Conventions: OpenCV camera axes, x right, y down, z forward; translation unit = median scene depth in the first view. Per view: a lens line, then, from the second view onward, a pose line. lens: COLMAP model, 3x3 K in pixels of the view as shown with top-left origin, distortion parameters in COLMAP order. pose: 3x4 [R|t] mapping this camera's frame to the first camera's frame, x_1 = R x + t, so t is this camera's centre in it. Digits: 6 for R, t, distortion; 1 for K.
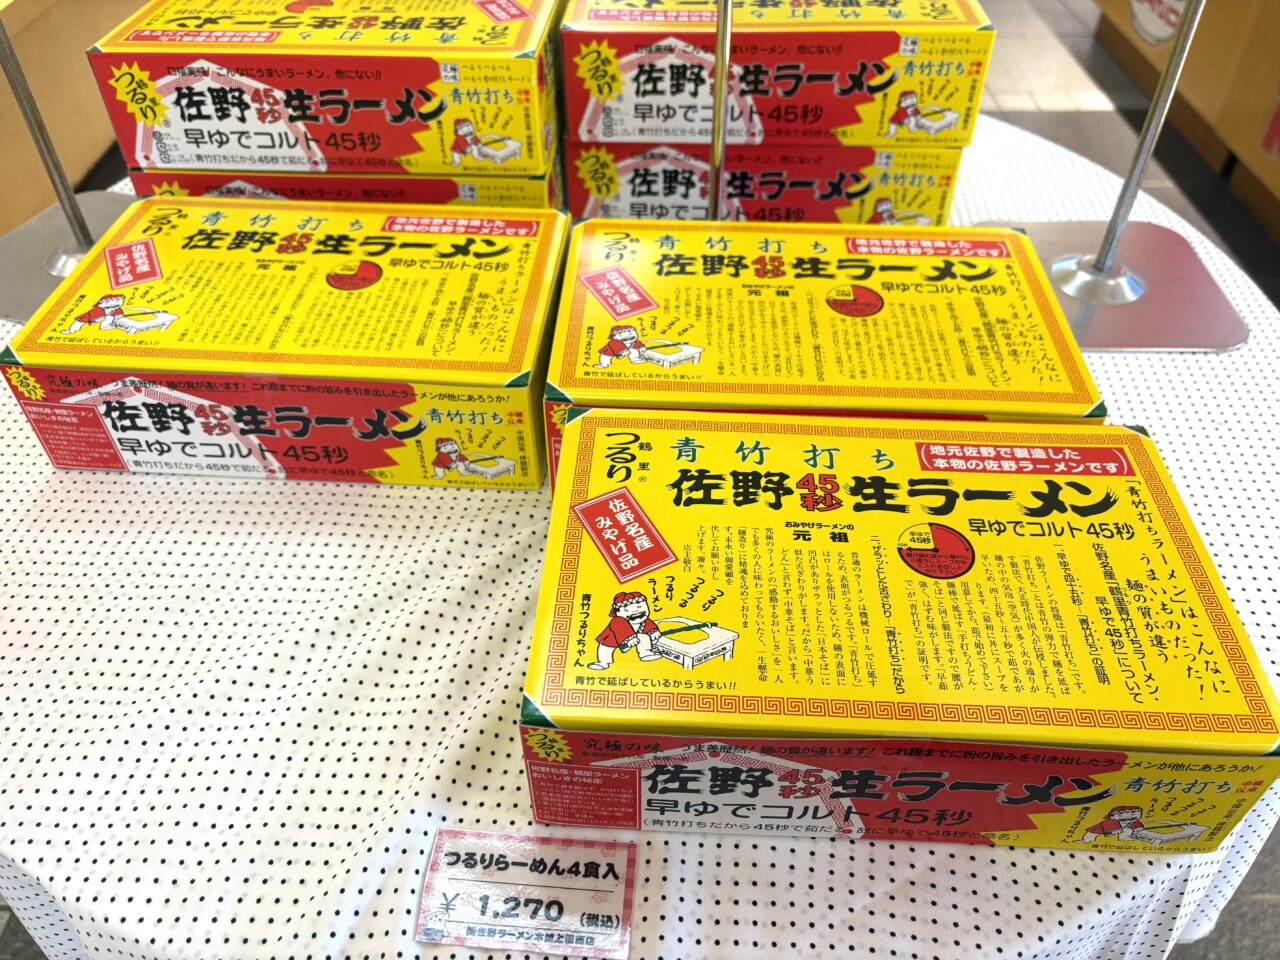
lens RADIAL K [[976.6, 0, 648.4], [0, 976.6, 482.9], [0, 0, 1]] dist [0.025583, -0.046710]
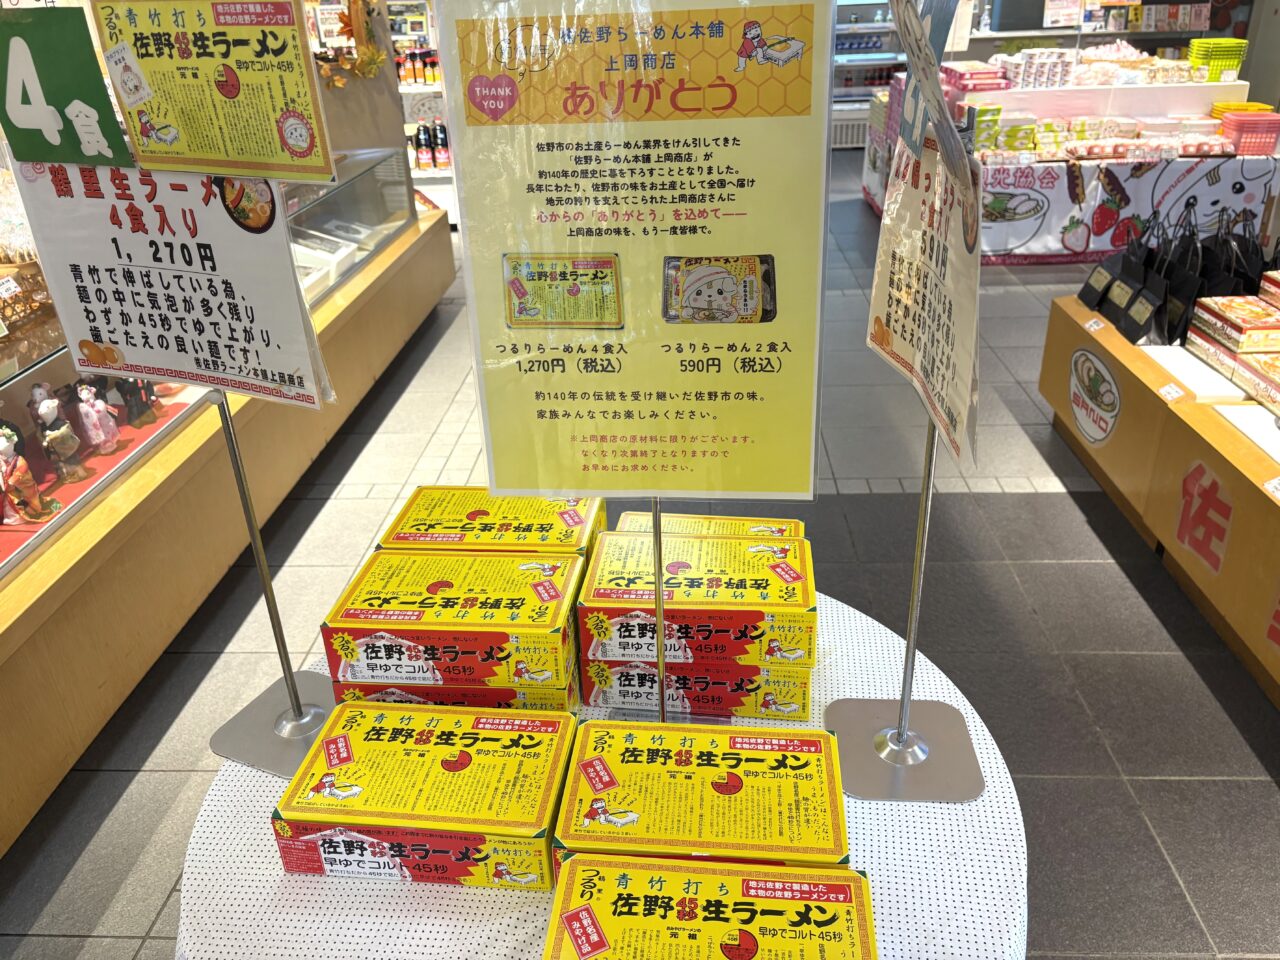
lens RADIAL K [[976.6, 0, 638.9], [0, 976.6, 477.2], [0, 0, 1]] dist [0.025583, -0.046710]
pose [[0.997479, -0.008831, -0.070410, 0.175420], [-0.012237, 0.955956, -0.293255, -0.188370], [0.069899, 0.293378, 0.953438, -0.886822]]
